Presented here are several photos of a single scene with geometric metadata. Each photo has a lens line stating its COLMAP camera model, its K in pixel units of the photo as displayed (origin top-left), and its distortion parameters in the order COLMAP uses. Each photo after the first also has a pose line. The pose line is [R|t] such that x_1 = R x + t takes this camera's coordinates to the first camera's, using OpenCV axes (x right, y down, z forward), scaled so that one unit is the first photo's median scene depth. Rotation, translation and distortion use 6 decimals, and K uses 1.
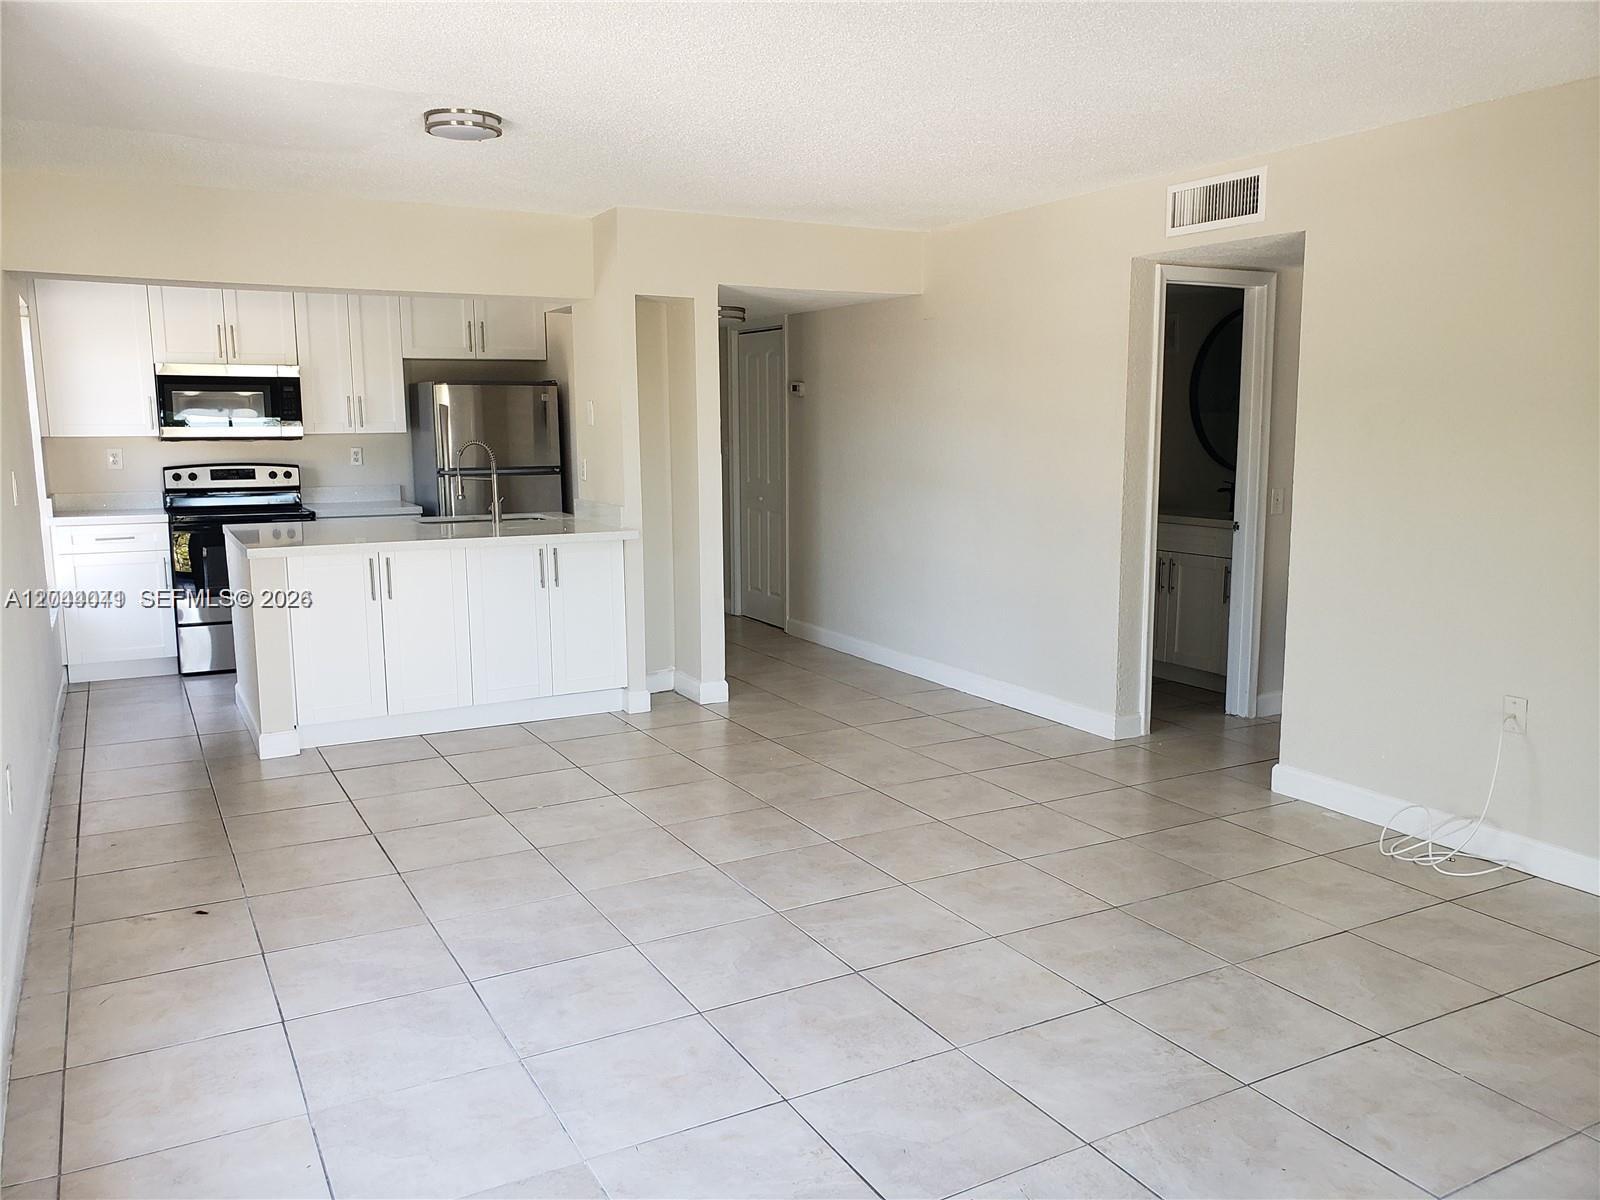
lens RADIAL K [[1239.0, 0, 802.5], [0, 1239.0, 601.4], [0, 0, 1]] dist [-0.004604, -0.004711]
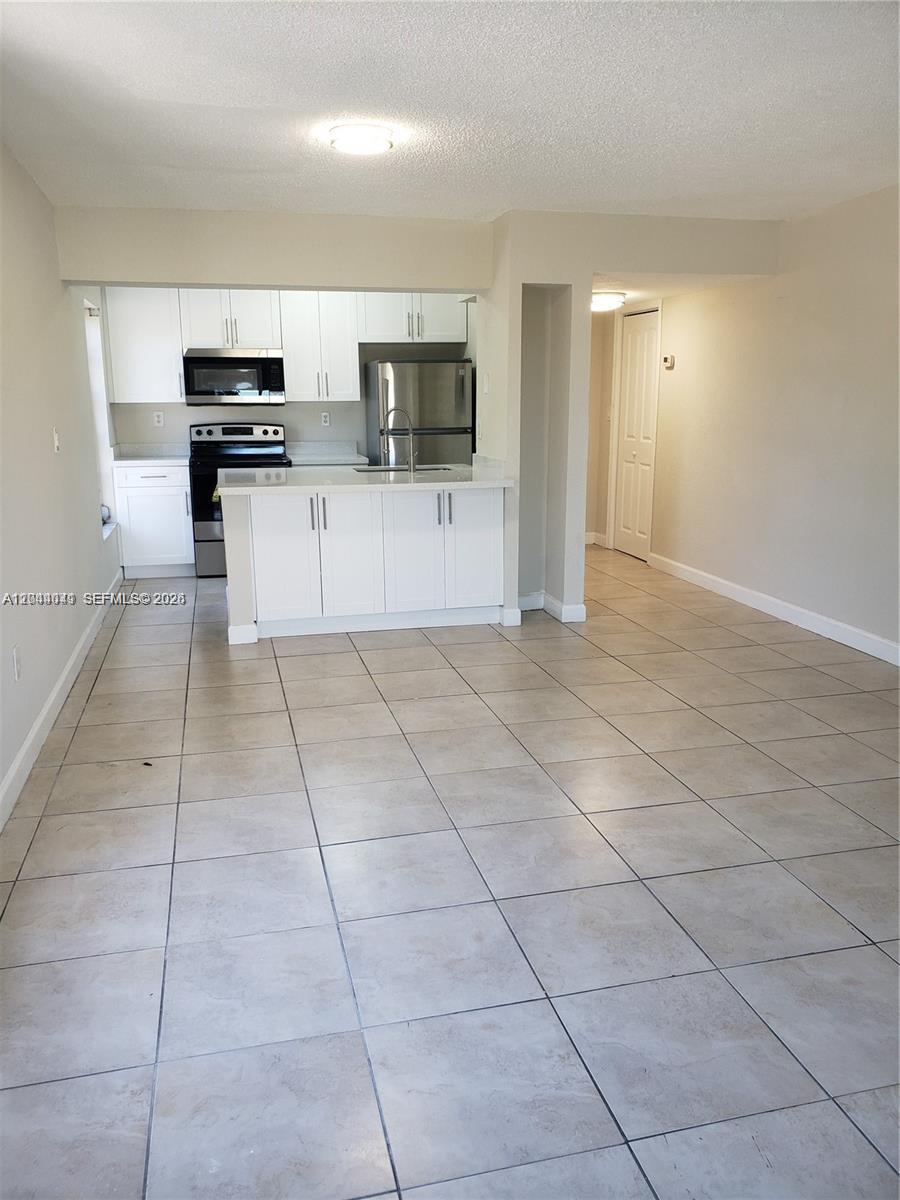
lens RADIAL K [[923.0, 0, 456.3], [0, 923.0, 591.7], [0, 0, 1]] dist [0.000079, 0.019919]
pose [[0.966594, 0.054278, -0.250501, 0.038178], [-0.038095, 0.996888, 0.069010, -0.006643], [0.253467, -0.057162, 0.965654, 0.078336]]
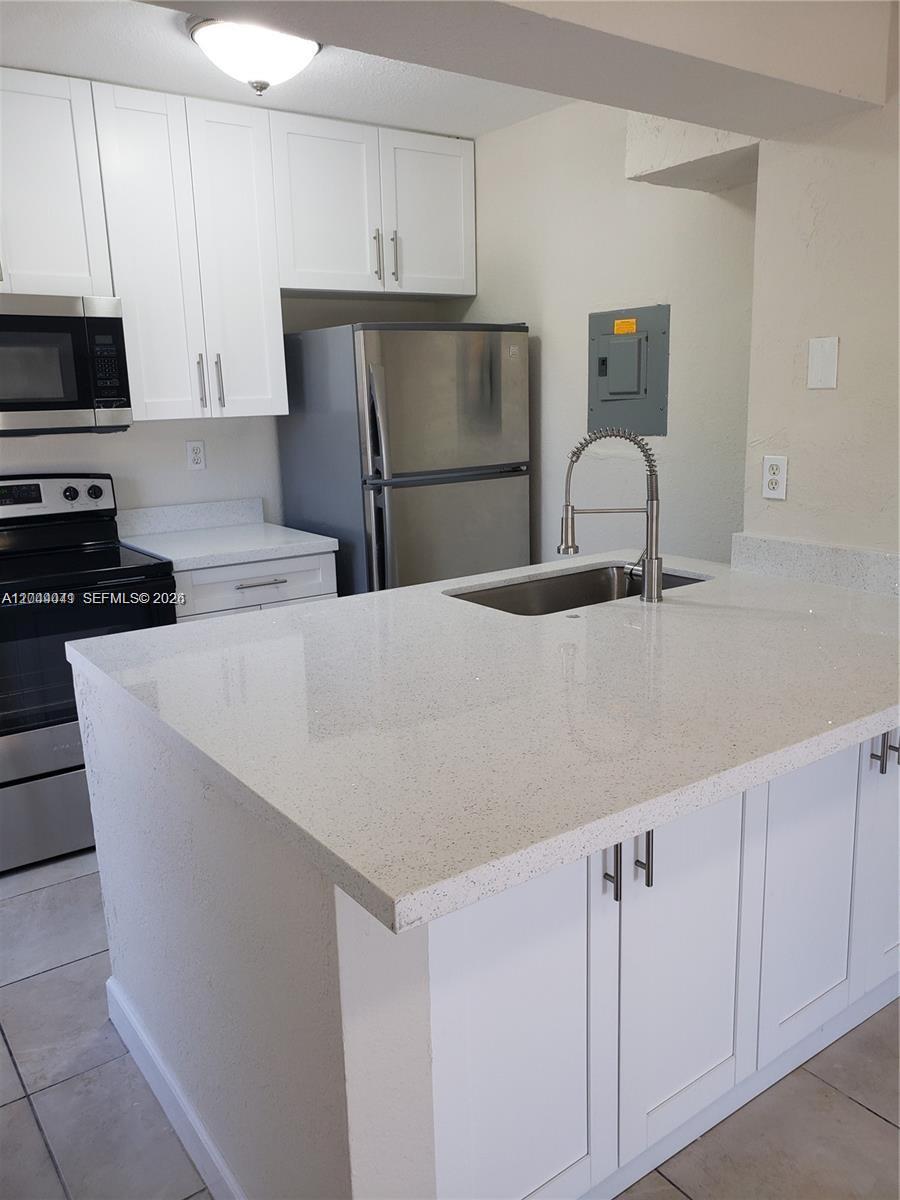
lens RADIAL K [[915.3, 0, 456.9], [0, 915.3, 599.1], [0, 0, 1]] dist [0.009829, 0.007793]
pose [[0.989709, -0.048248, 0.134714, -0.339898], [0.038334, 0.996428, 0.075239, -0.086020], [-0.137863, -0.069301, 0.988024, 0.601611]]
